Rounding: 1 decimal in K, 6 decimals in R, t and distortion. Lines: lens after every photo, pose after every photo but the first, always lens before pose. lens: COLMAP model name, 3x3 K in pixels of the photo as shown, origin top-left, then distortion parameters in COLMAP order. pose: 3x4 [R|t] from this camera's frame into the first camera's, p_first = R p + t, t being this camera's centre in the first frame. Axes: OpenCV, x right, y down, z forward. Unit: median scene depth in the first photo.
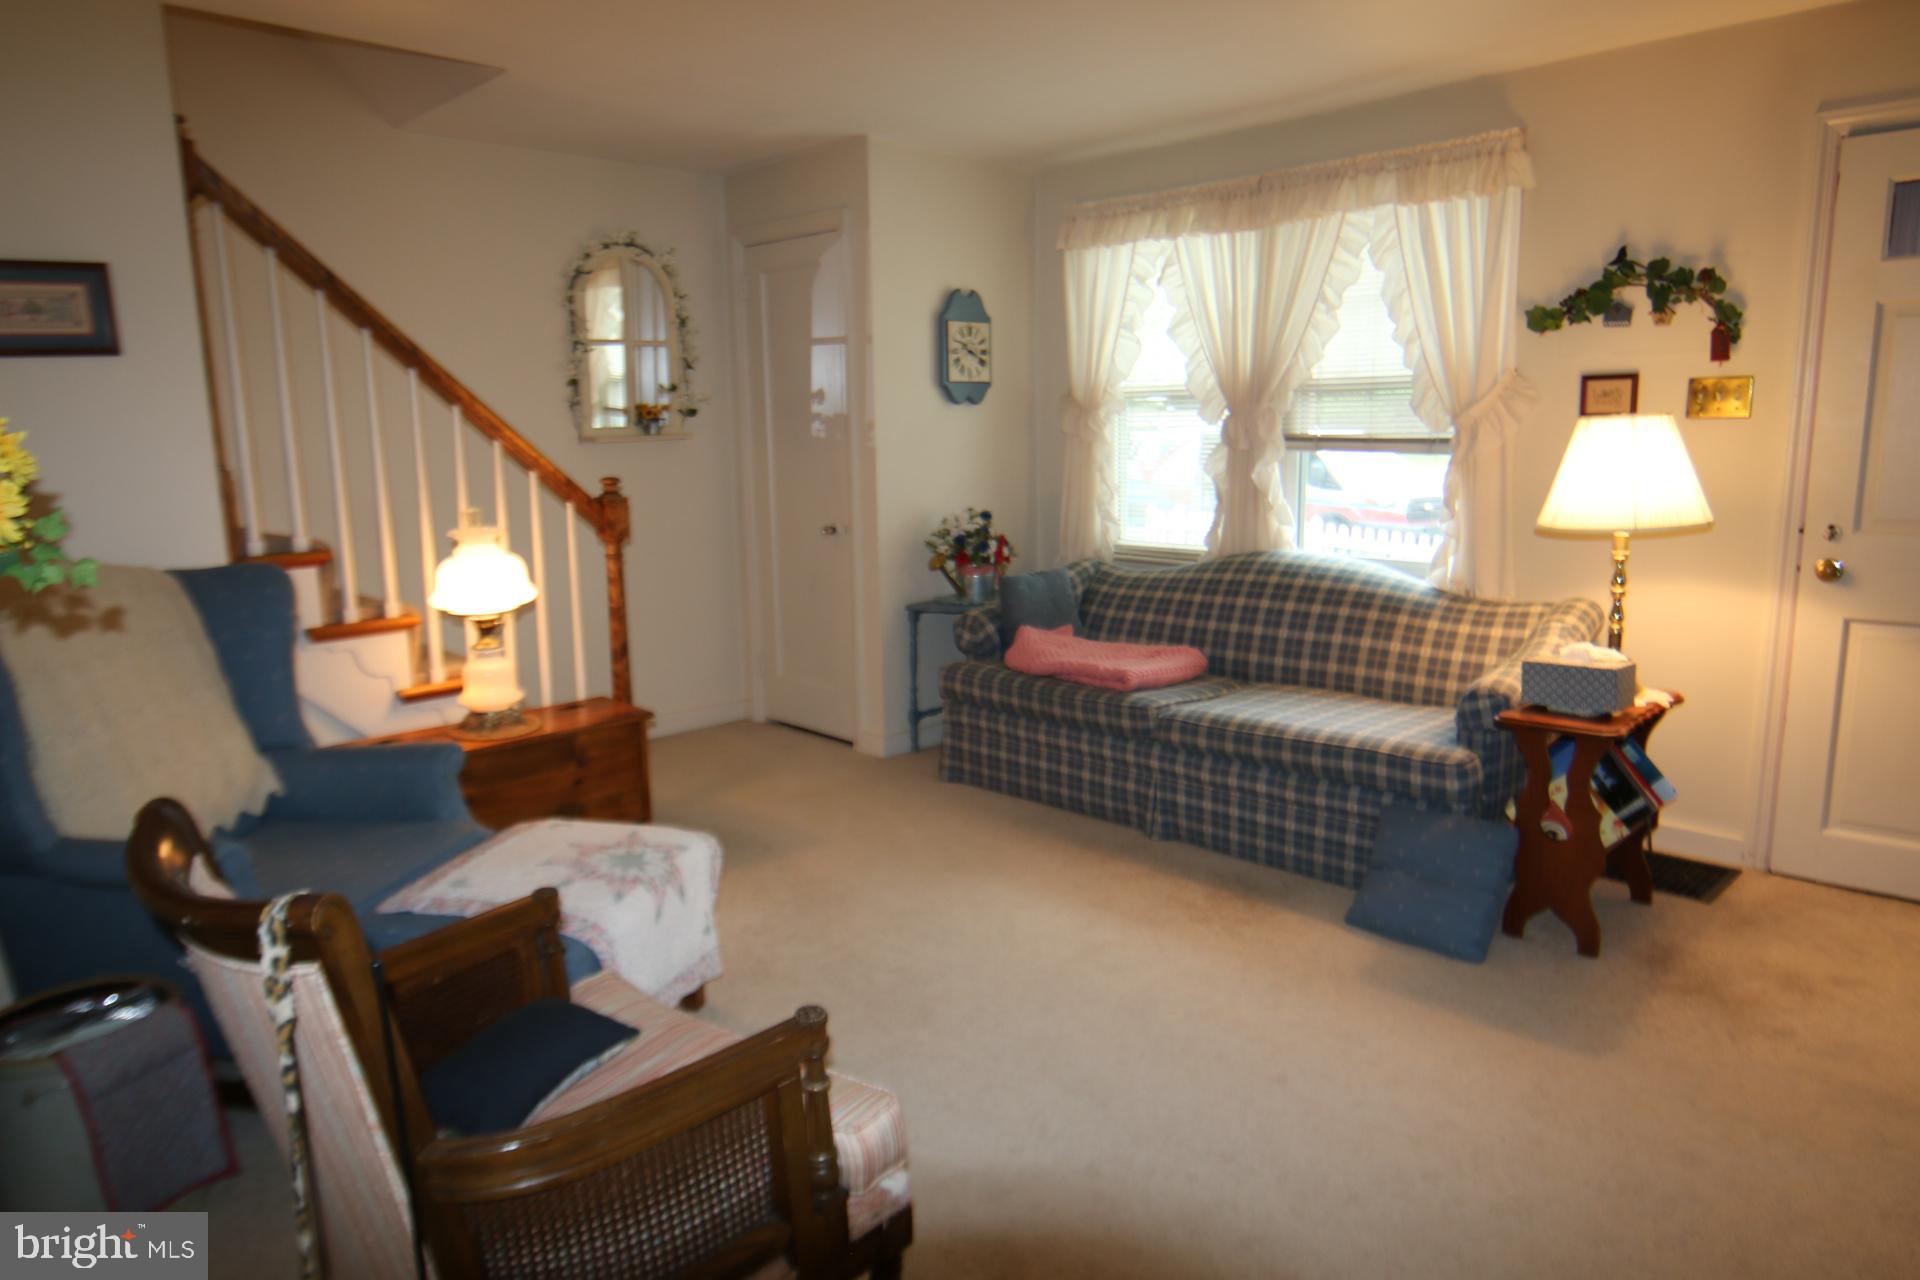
lens RADIAL K [[1218.6, 0, 960.0], [0, 1218.6, 640.0], [0, 0, 1]] dist [-0.003982, -0.000018]
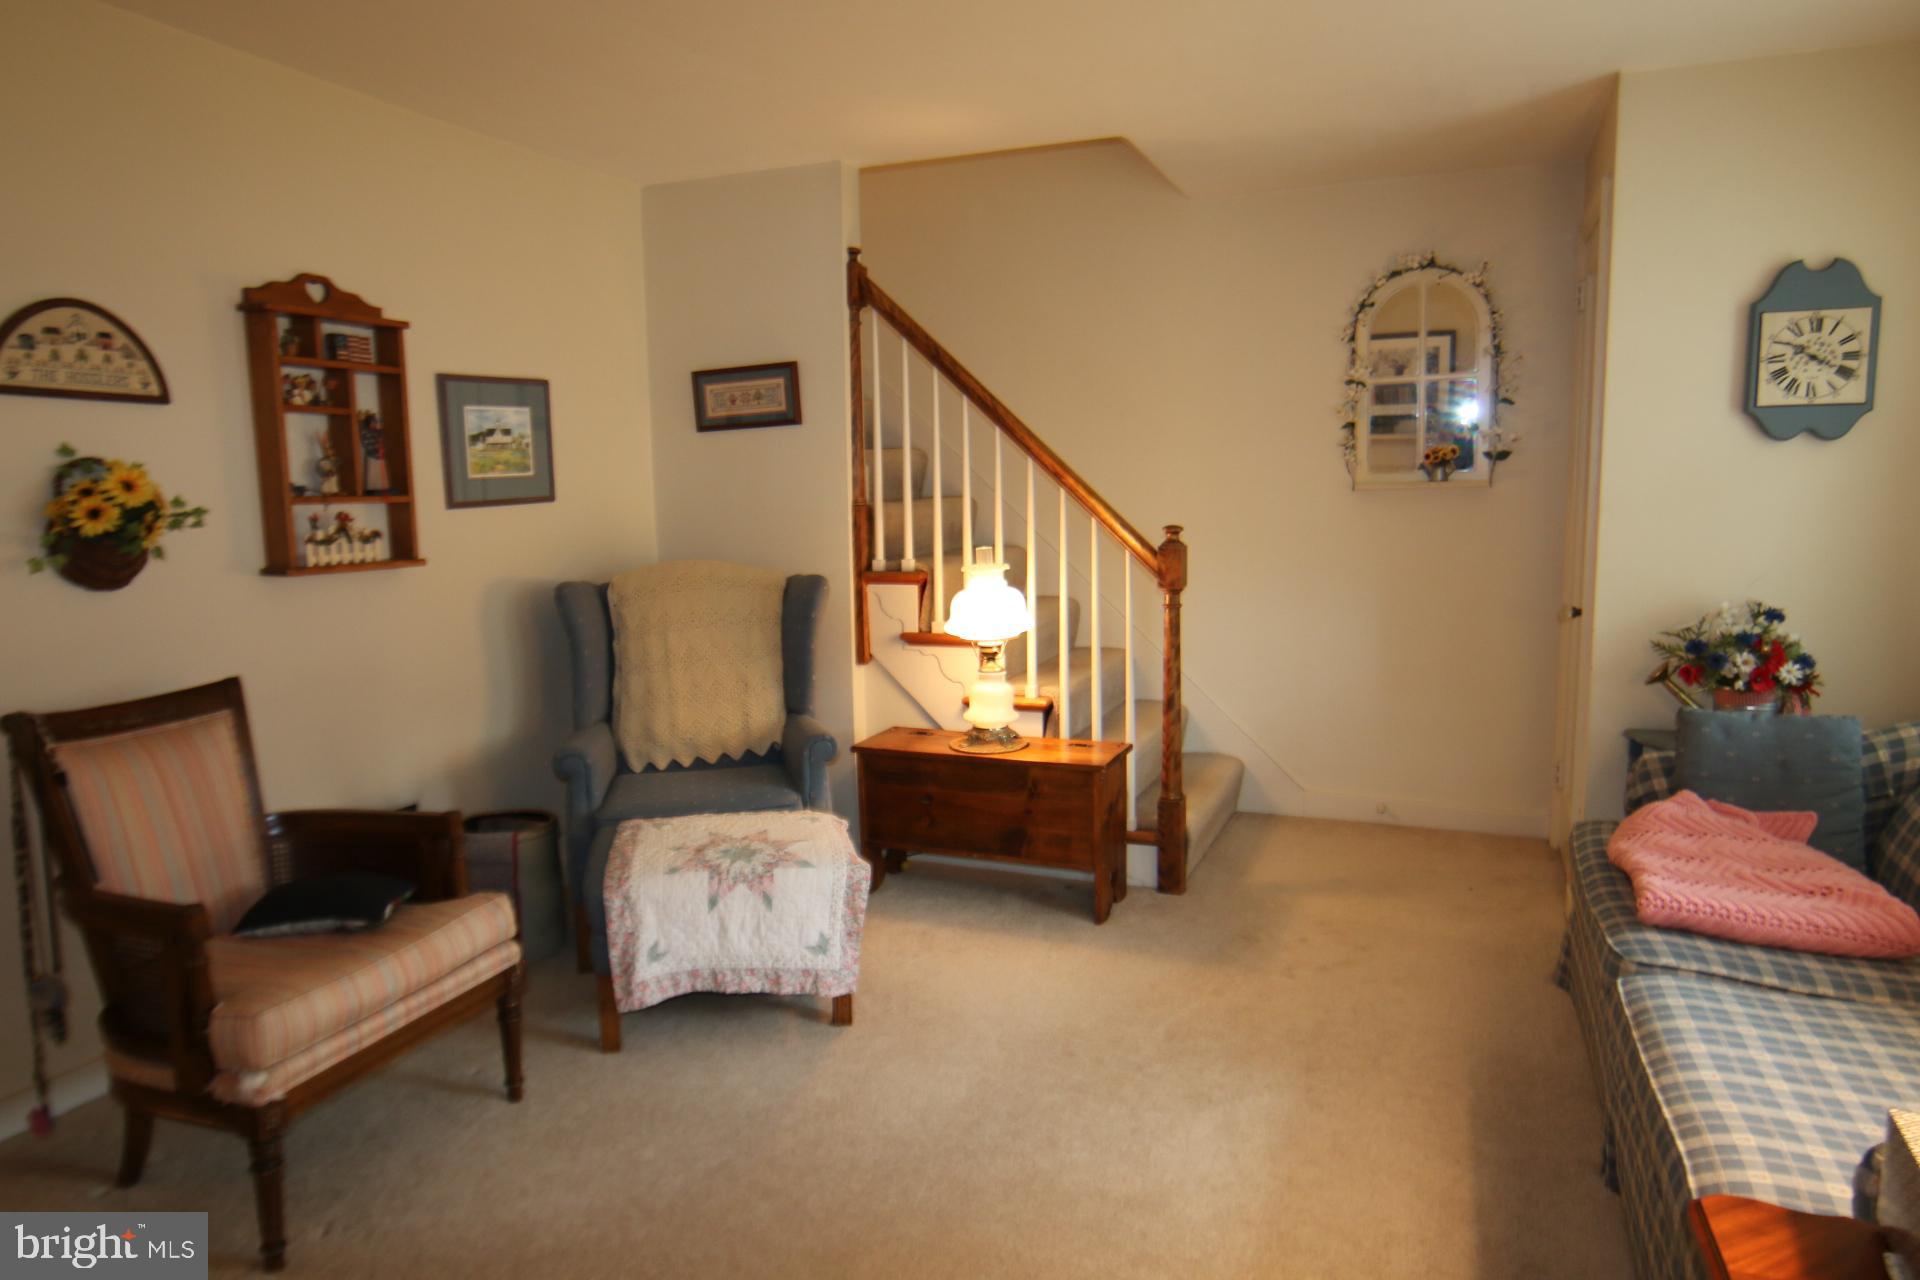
lens RADIAL K [[1218.6, 0, 960.0], [0, 1218.6, 640.0], [0, 0, 1]] dist [-0.003982, -0.000018]
pose [[0.396282, 0.129258, -0.908985, 0.439030], [-0.156664, 0.985041, 0.071774, -0.070111], [0.904664, 0.113962, 0.410604, 0.368311]]
